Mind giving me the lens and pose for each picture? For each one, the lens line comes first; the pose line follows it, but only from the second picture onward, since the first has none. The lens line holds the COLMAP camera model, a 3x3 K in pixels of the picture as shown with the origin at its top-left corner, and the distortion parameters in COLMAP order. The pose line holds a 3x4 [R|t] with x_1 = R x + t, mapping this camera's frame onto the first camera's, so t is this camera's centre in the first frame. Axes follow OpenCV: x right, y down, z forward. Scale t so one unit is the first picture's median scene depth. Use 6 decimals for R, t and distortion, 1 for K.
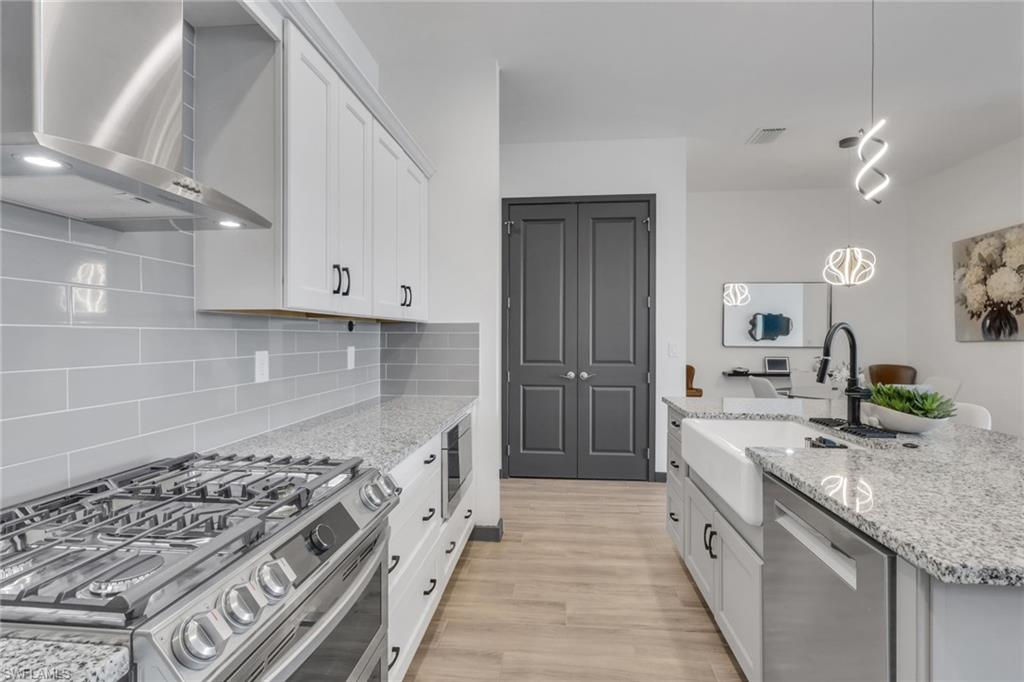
lens RADIAL K [[490.8, 0, 512.0], [0, 490.8, 335.9], [0, 0, 1]] dist [-0.001763, -0.000734]
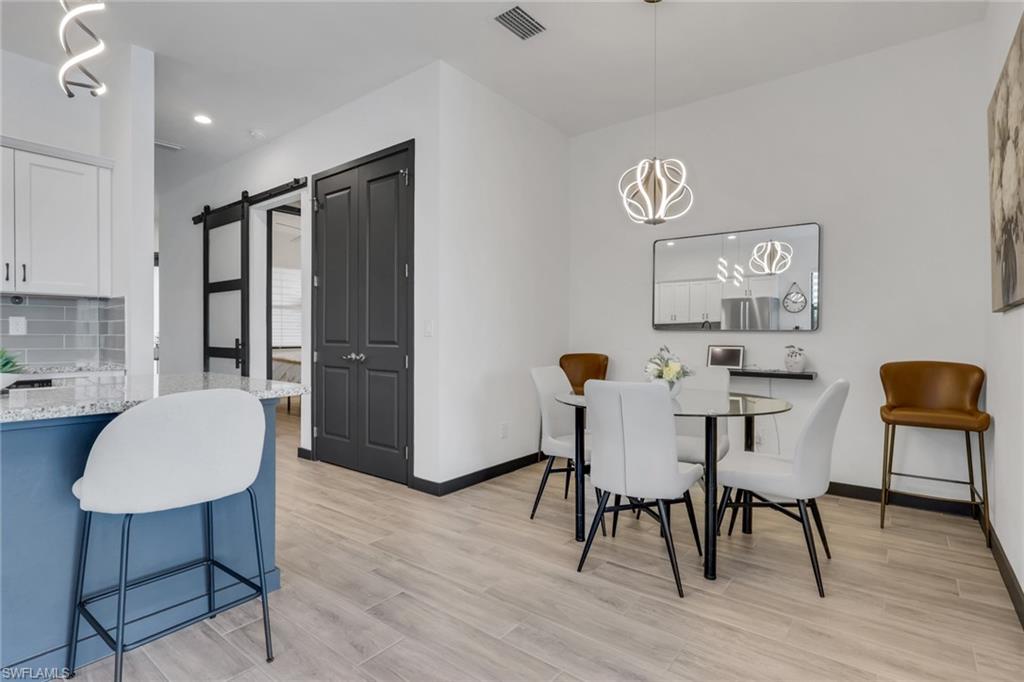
lens RADIAL K [[504.4, 0, 512.0], [0, 504.4, 341.0], [0, 0, 1]] dist [-0.004039, -0.000768]
pose [[0.845781, 0.007017, -0.533484, 0.867926], [-0.002537, 0.999955, 0.009130, 0.041018], [0.533524, -0.006369, 0.845761, 0.365614]]
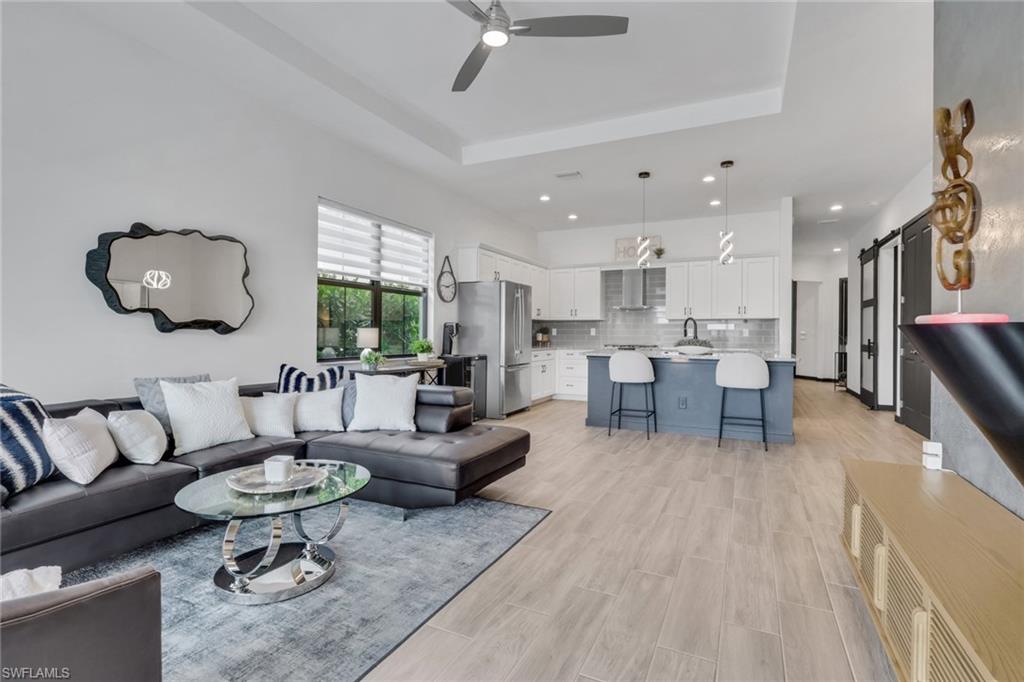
lens RADIAL K [[490.8, 0, 512.0], [0, 490.8, 335.9], [0, 0, 1]] dist [-0.001763, -0.000734]
pose [[-0.341854, 0.001050, -0.939752, 1.712576], [-0.006358, 0.999974, 0.003431, 0.038958], [0.939731, 0.007148, -0.341839, 0.433996]]
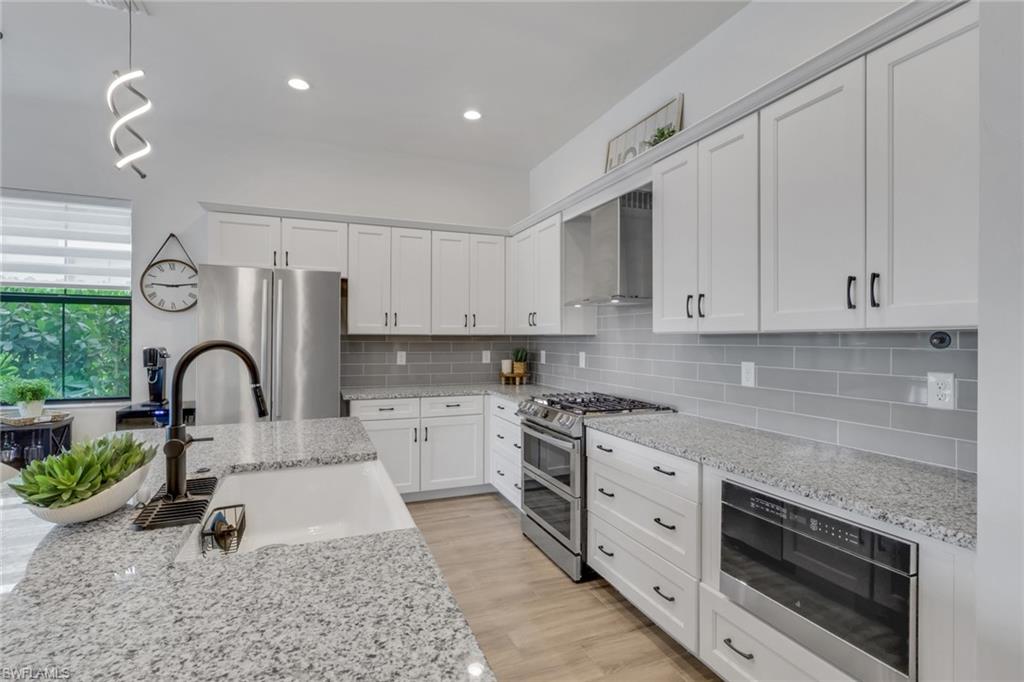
lens RADIAL K [[488.3, 0, 515.0], [0, 488.3, 343.0], [0, 0, 1]] dist [0.001037, 0.000313]
pose [[-0.881774, 0.001410, -0.471671, 0.275589], [-0.003700, 0.999944, 0.009906, -0.011817], [0.471659, 0.010480, -0.881719, 0.795768]]
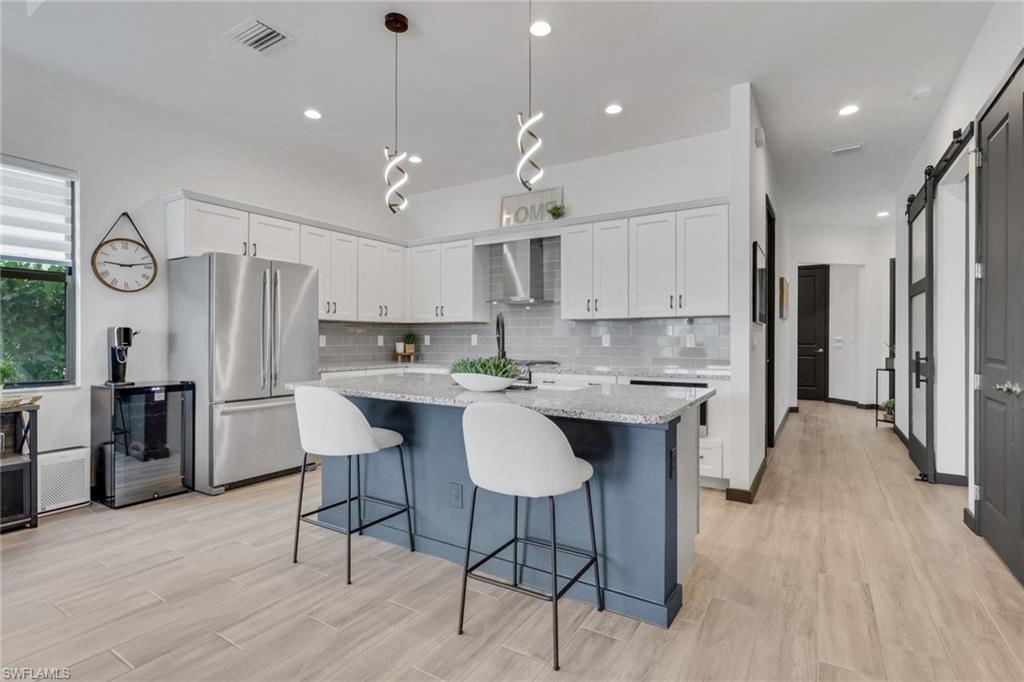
lens RADIAL K [[490.7, 0, 514.7], [0, 490.7, 340.9], [0, 0, 1]] dist [0.000156, -0.000307]
pose [[-0.440263, 0.001650, -0.897867, 0.872608], [-0.001567, 0.999995, 0.002606, 0.026676], [0.897867, 0.002554, -0.440259, 0.737368]]
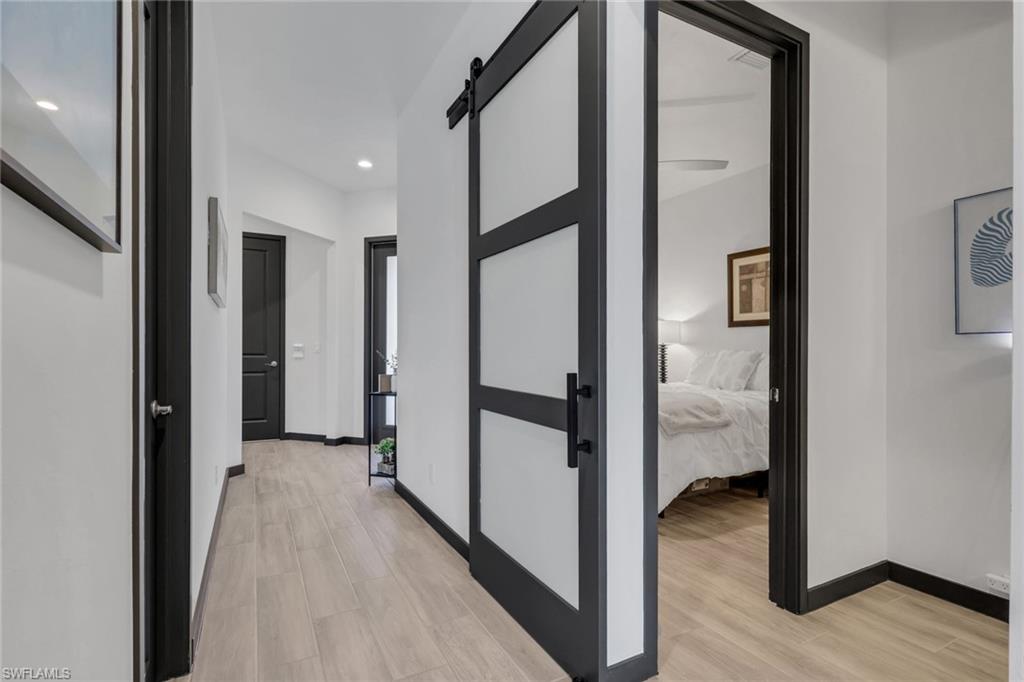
lens RADIAL K [[490.9, 0, 512.7], [0, 490.9, 350.8], [0, 0, 1]] dist [0.000798, -0.000053]
pose [[0.554134, 0.002493, -0.832424, -0.018566], [-0.000726, 0.999997, 0.002512, 0.030788], [0.832427, -0.000788, 0.554134, 0.777568]]
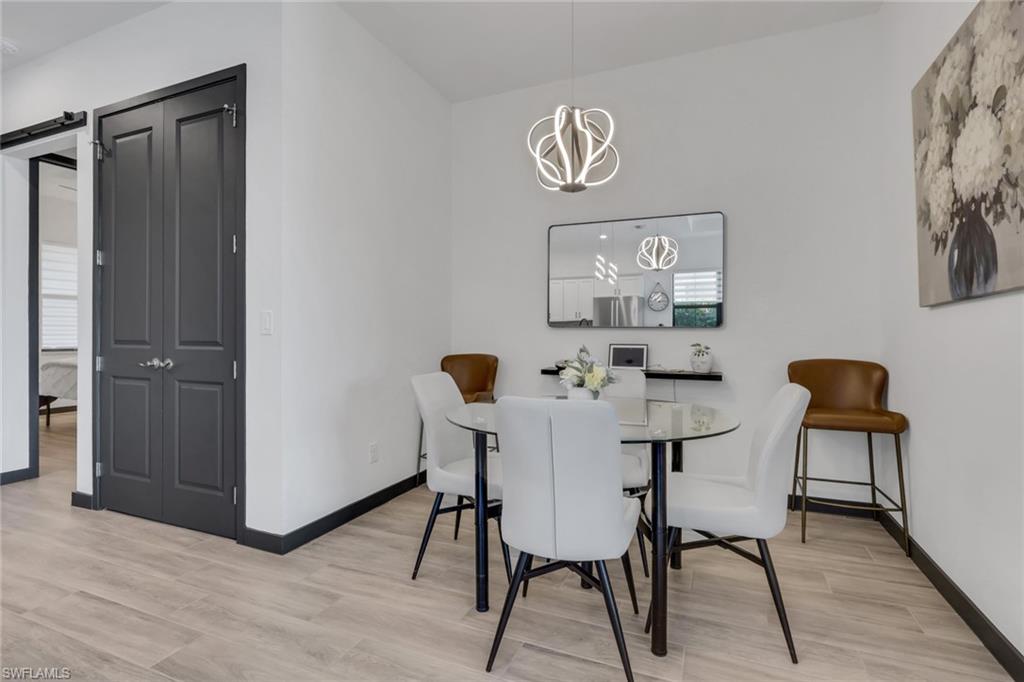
lens RADIAL K [[490.8, 0, 512.0], [0, 490.8, 335.9], [0, 0, 1]] dist [-0.001763, -0.000734]
pose [[0.955358, 0.001069, -0.295448, 0.767547], [-0.000207, 0.999996, 0.002951, 0.041024], [0.295450, -0.002758, 0.955354, 0.514508]]
